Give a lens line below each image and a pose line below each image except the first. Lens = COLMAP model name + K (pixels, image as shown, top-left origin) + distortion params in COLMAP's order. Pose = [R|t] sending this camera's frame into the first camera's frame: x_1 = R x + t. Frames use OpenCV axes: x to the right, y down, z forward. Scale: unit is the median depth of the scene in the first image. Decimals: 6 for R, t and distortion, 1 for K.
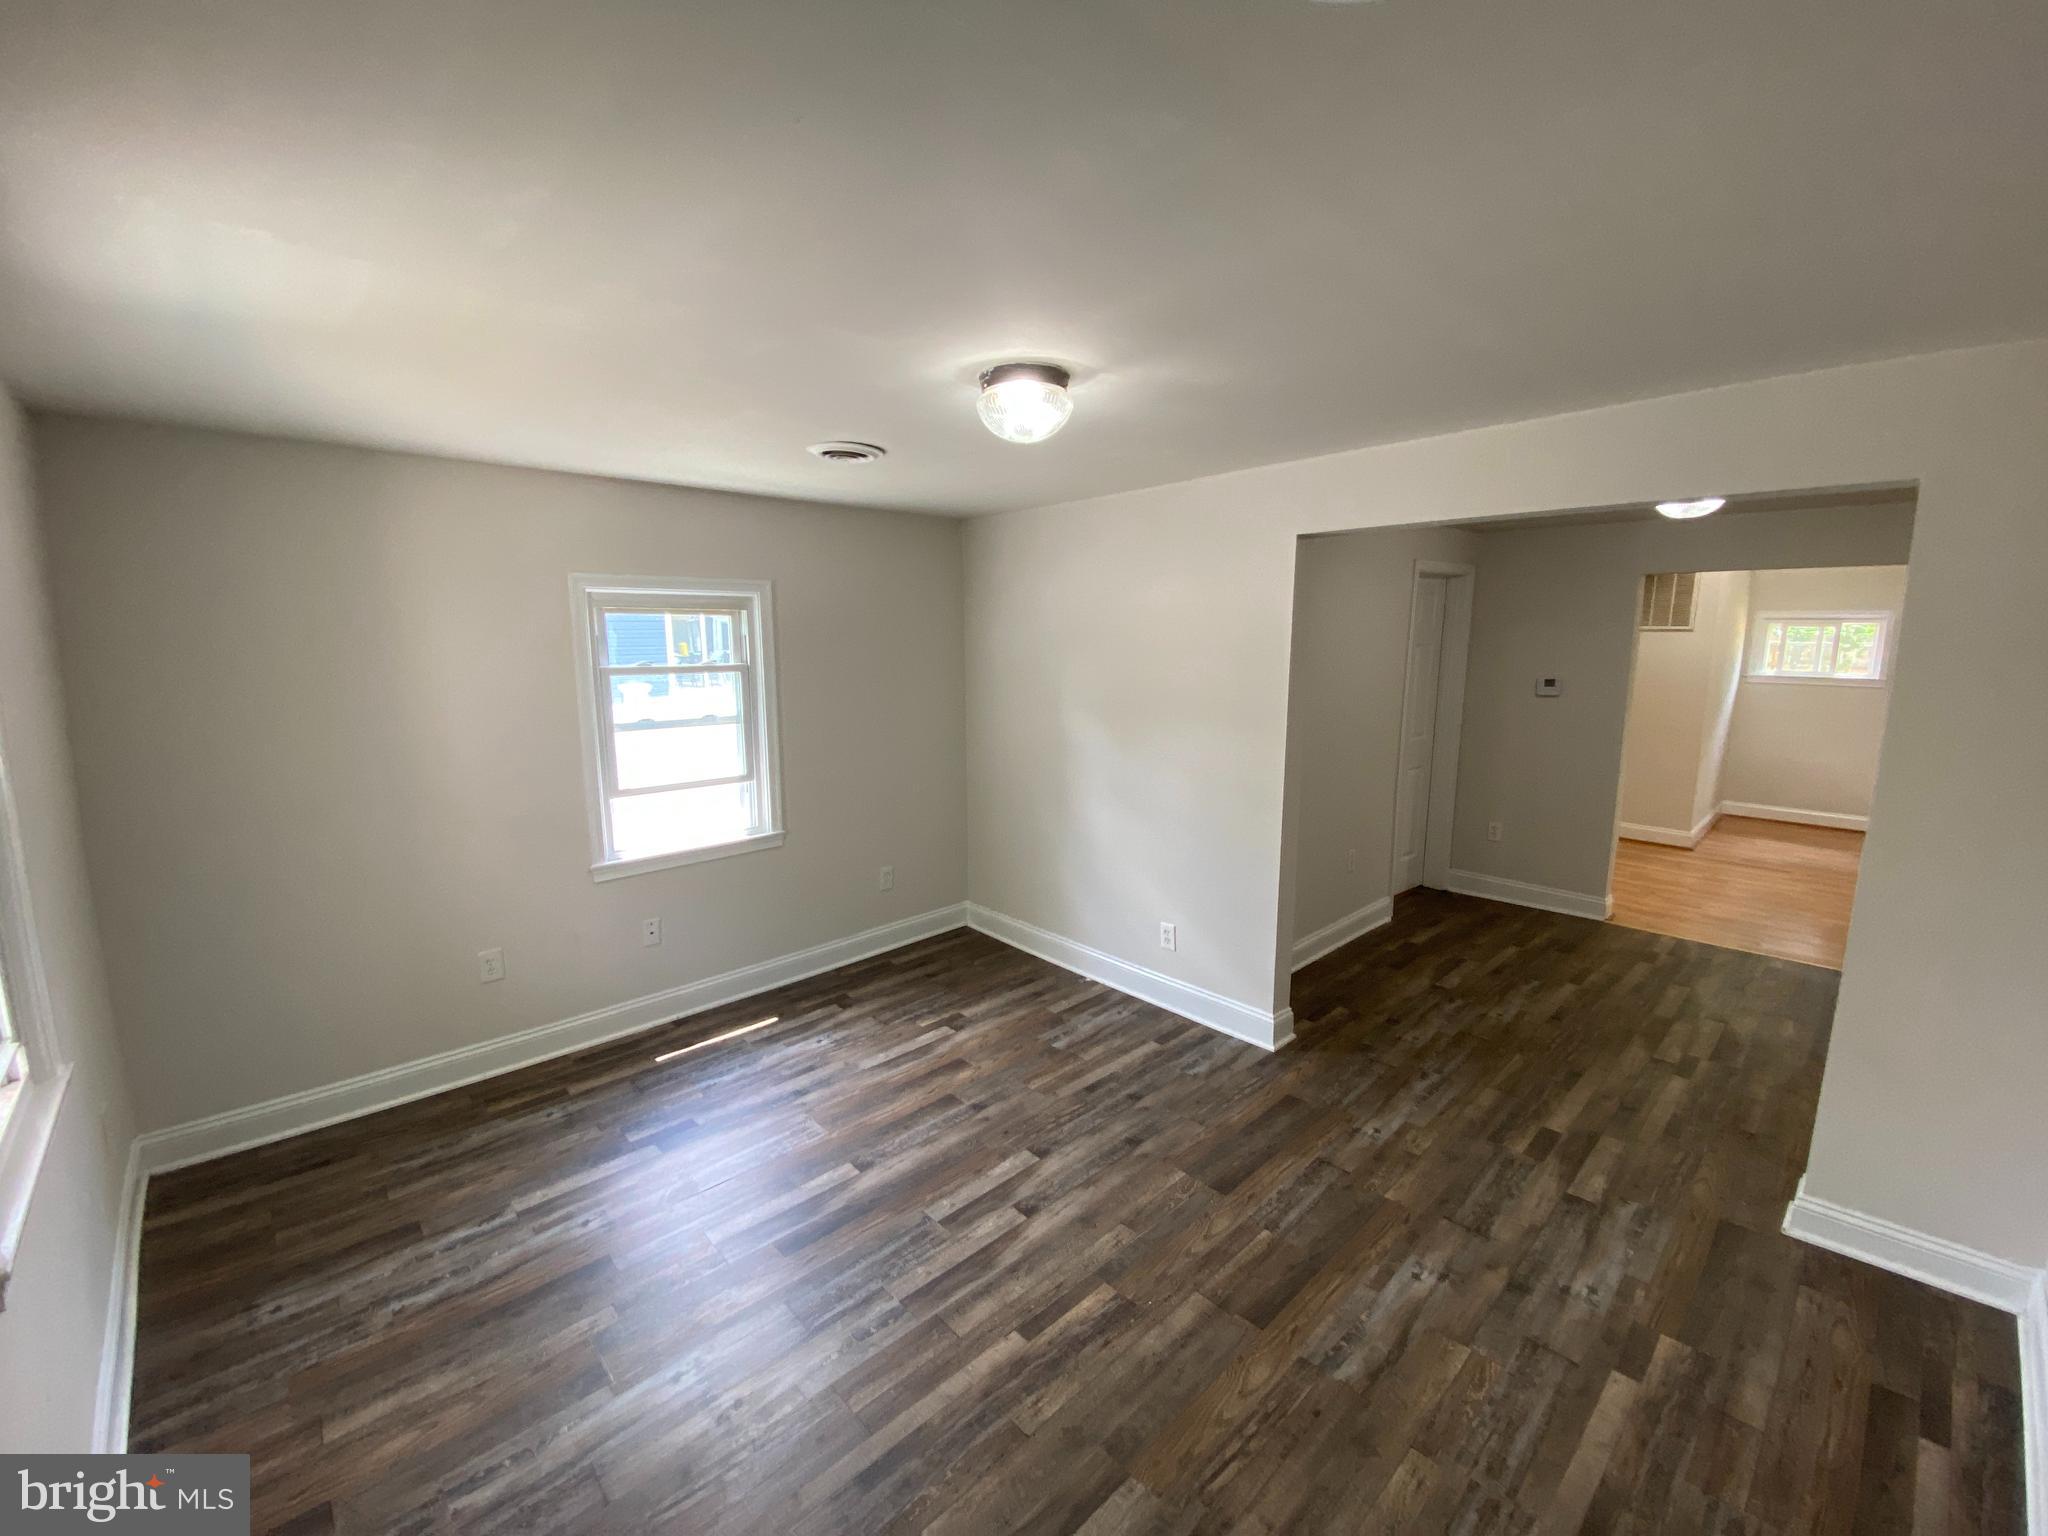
lens RADIAL K [[836.9, 0, 1024.7], [0, 836.9, 764.7], [0, 0, 1]] dist [0.011832, -0.016382]
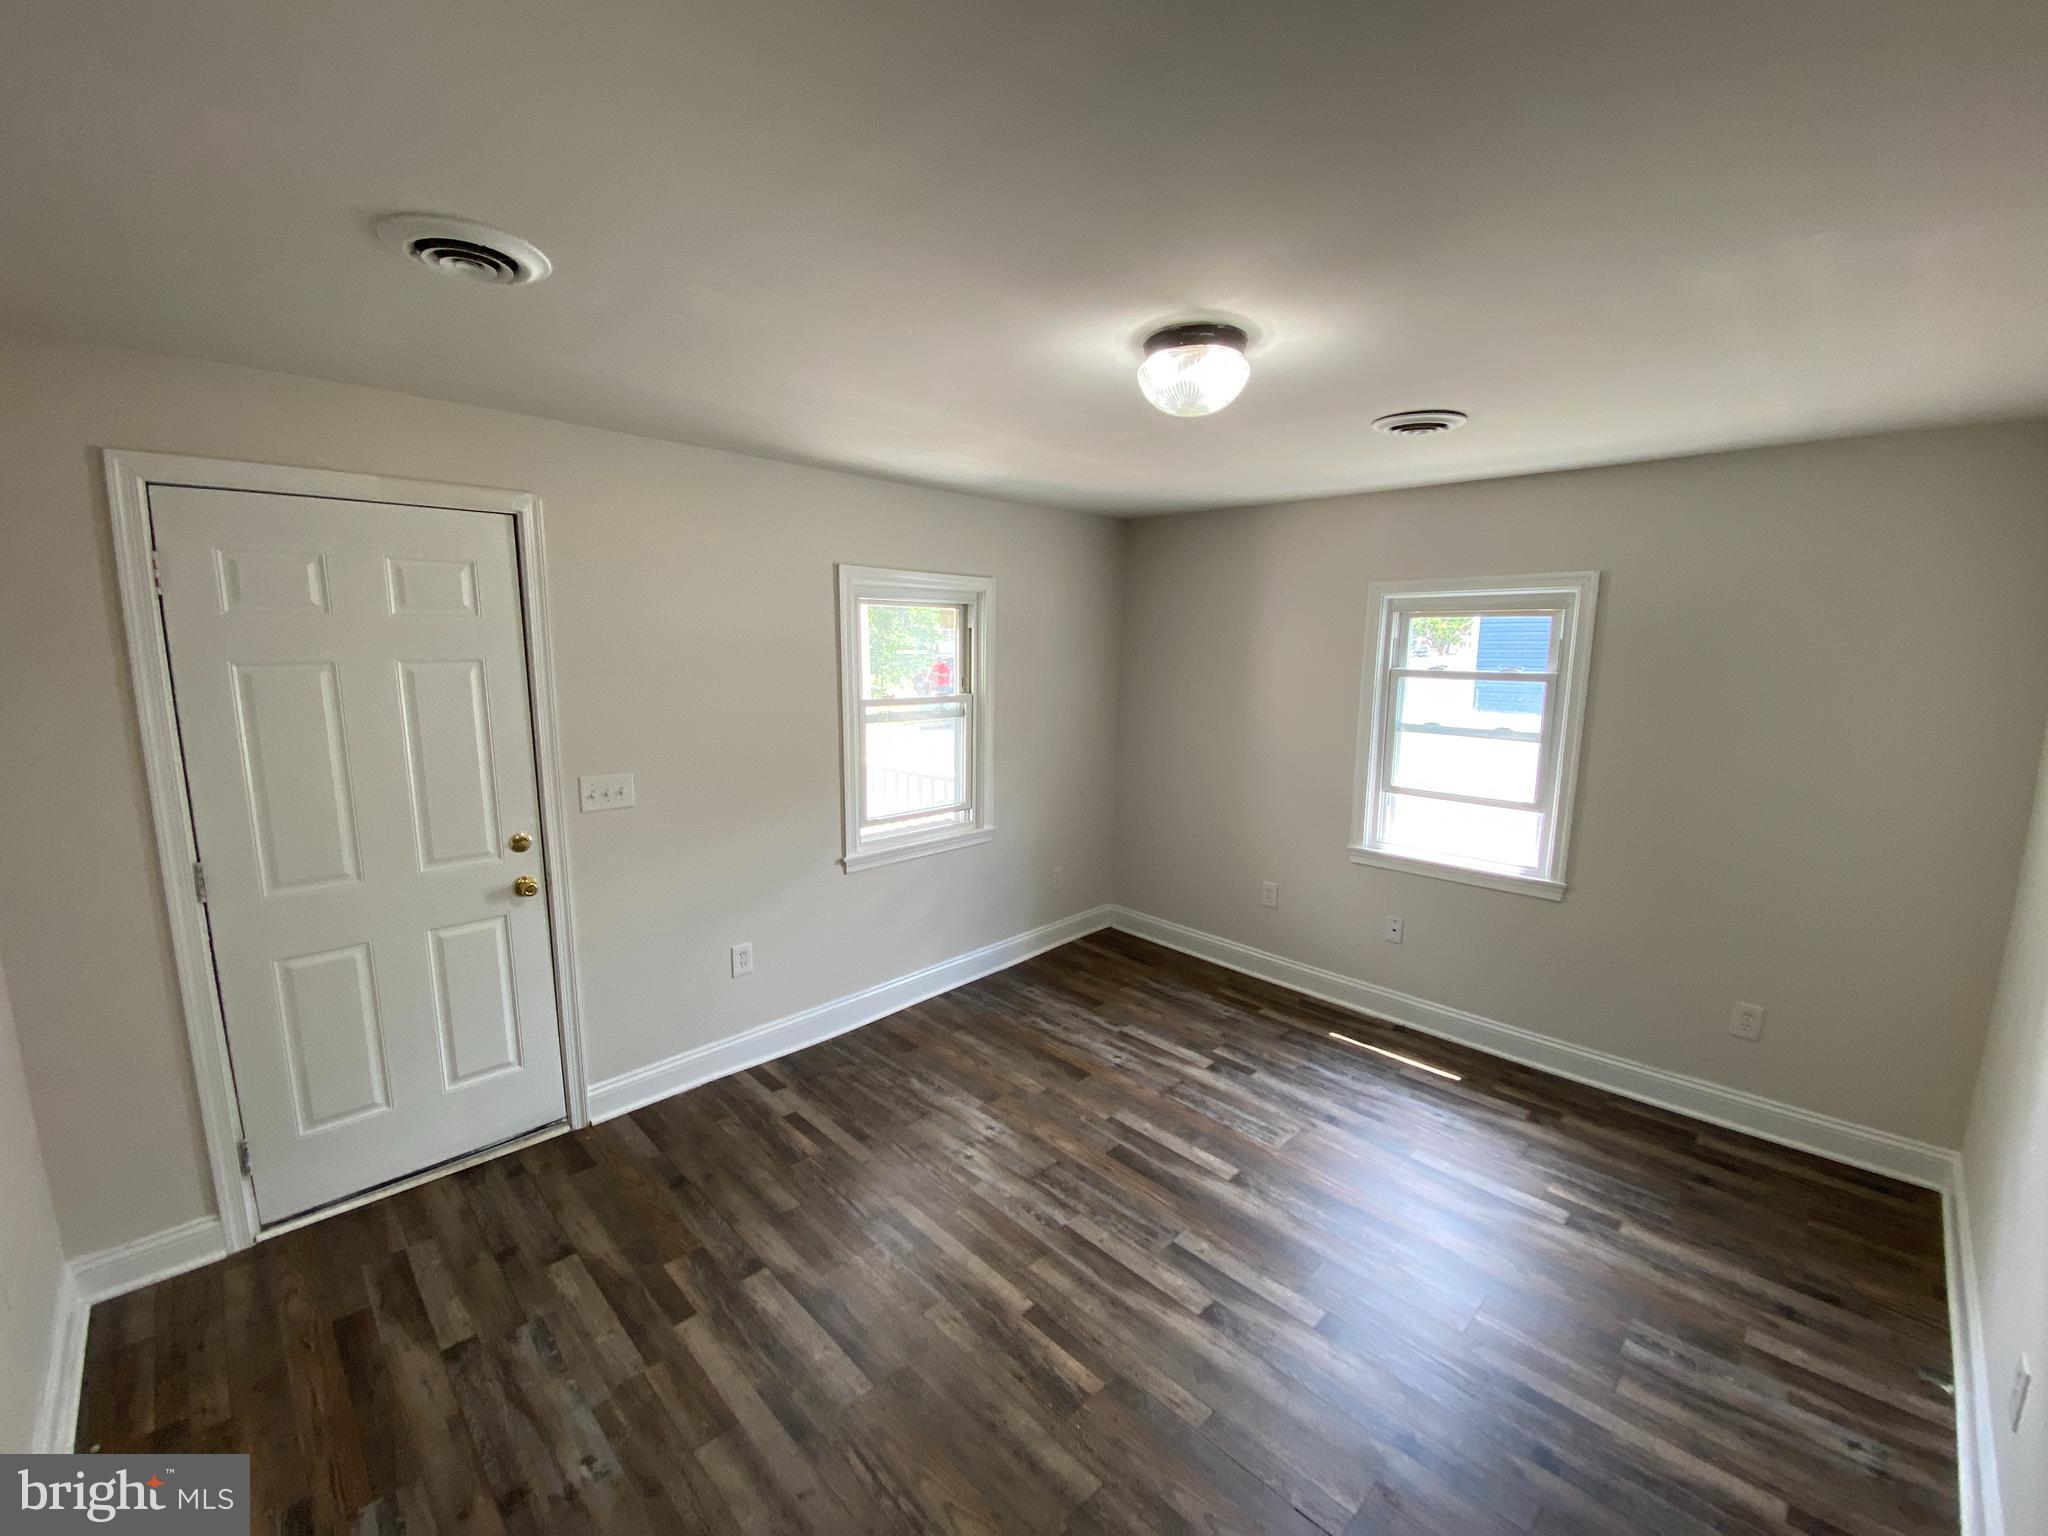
lens RADIAL K [[836.9, 0, 1024.7], [0, 836.9, 764.7], [0, 0, 1]] dist [0.011832, -0.016382]
pose [[0.026499, 0.158799, -0.986955, 0.572750], [-0.168080, 0.973954, 0.152194, -0.082556], [0.985417, 0.161854, 0.052499, 0.521962]]
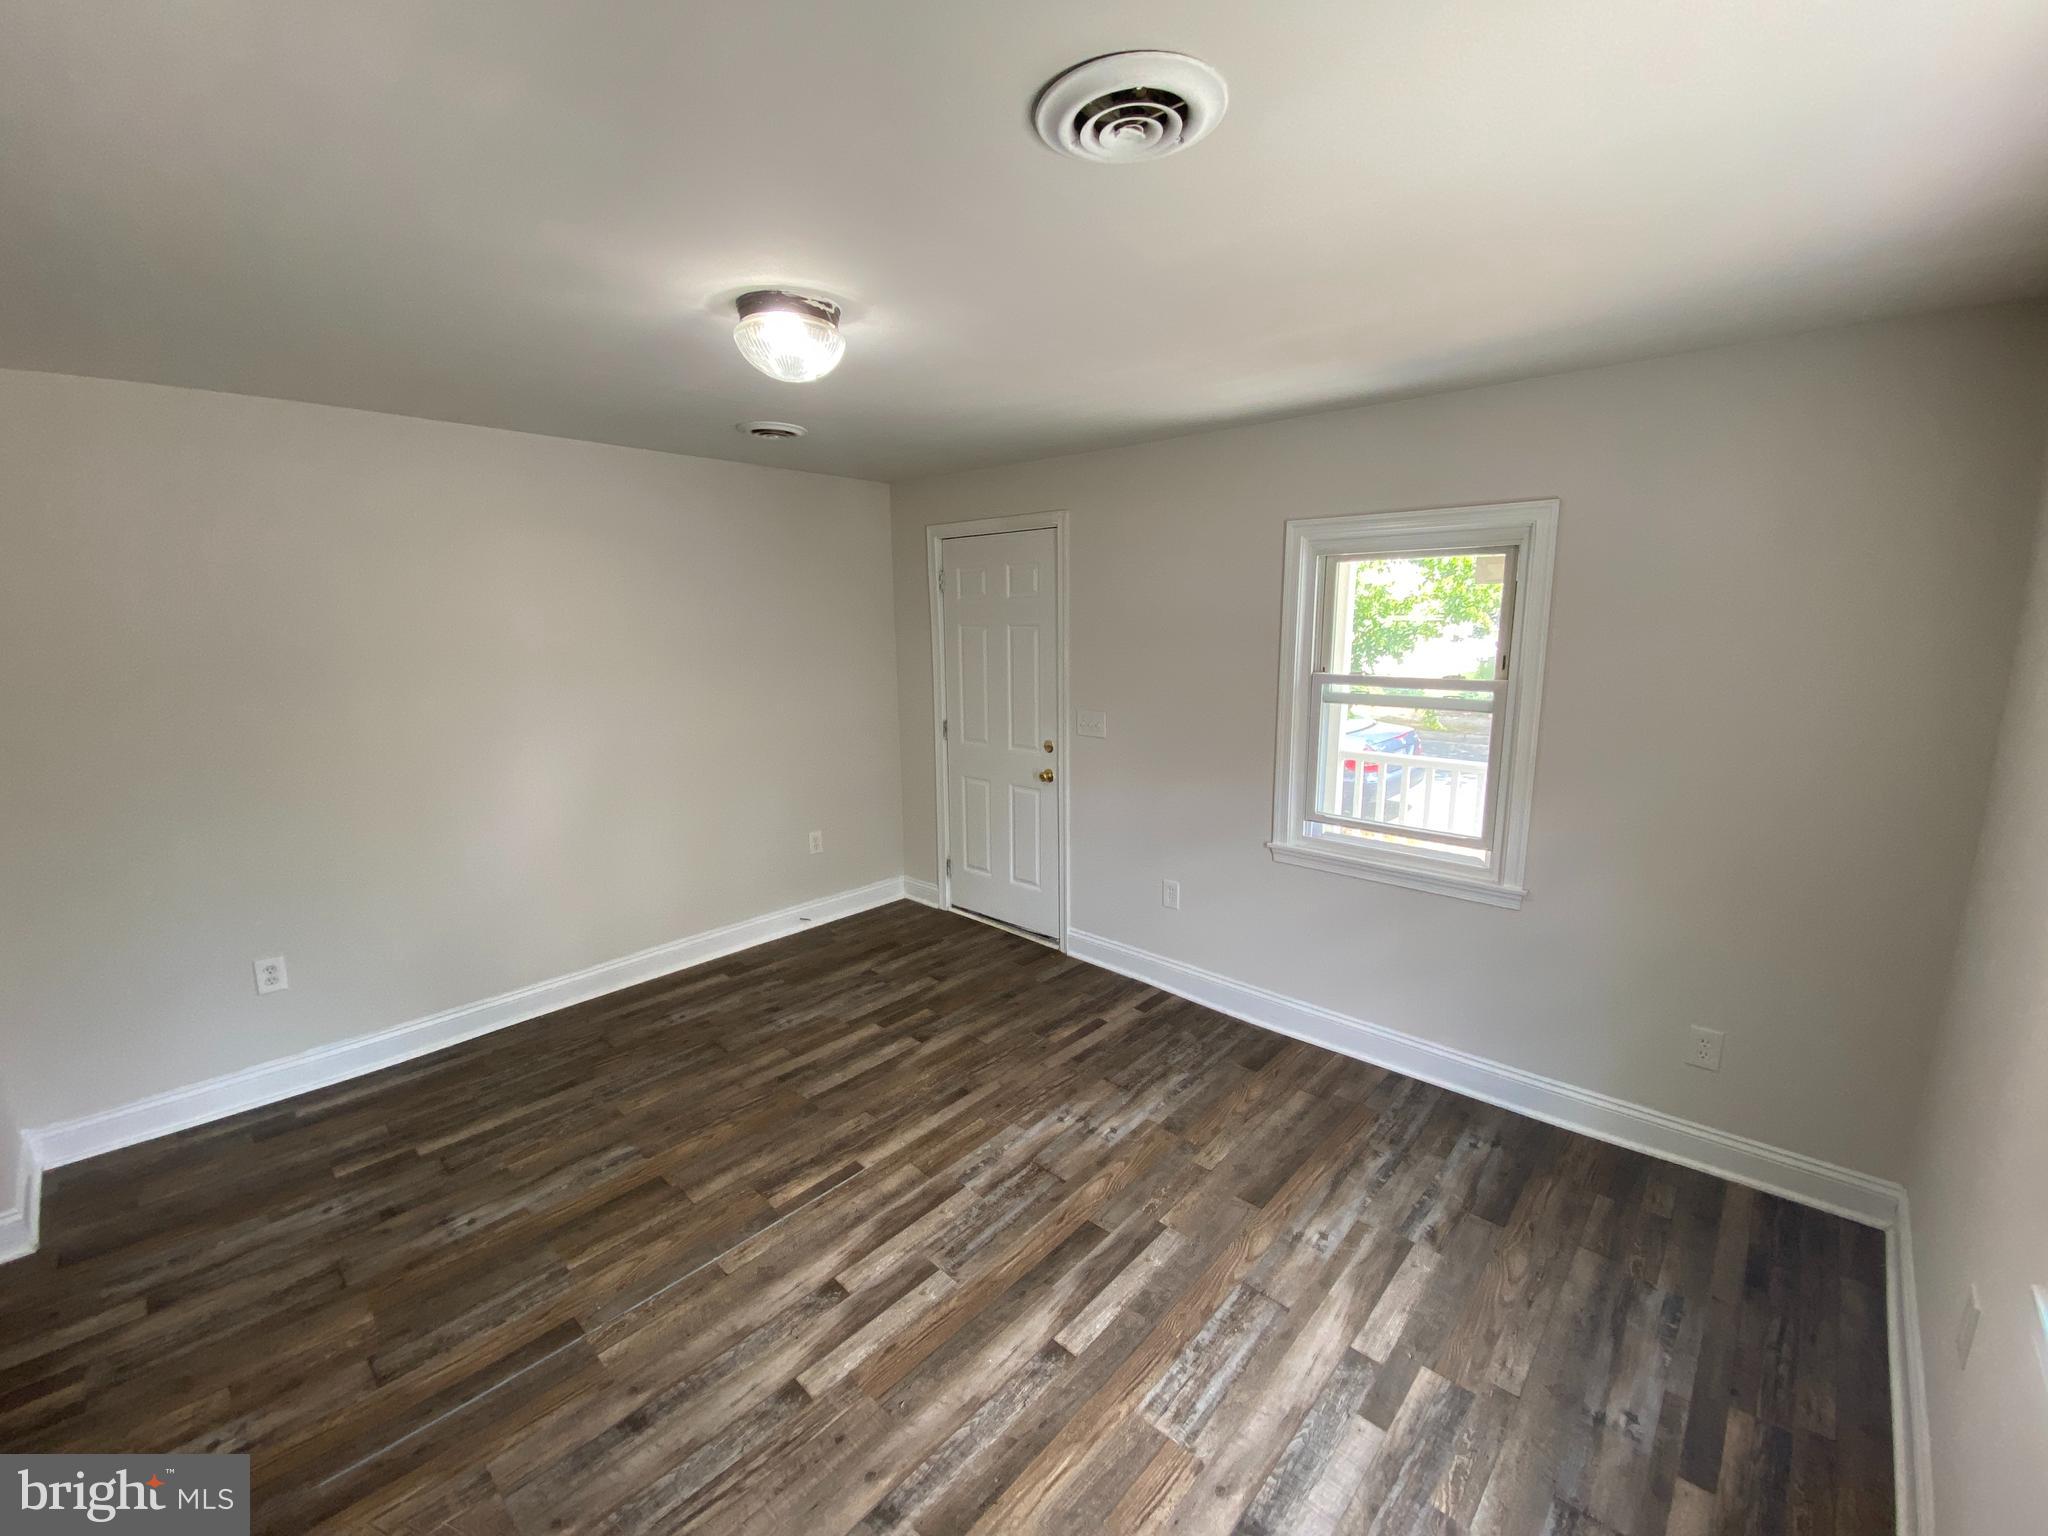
lens RADIAL K [[836.9, 0, 1027.6], [0, 836.9, 768.3], [0, 0, 1]] dist [0.022546, -0.021215]
pose [[-0.997140, 0.026110, -0.070925, -0.111303], [0.000170, 0.939200, 0.343370, -0.188948], [0.075578, 0.342376, -0.936518, 1.246743]]
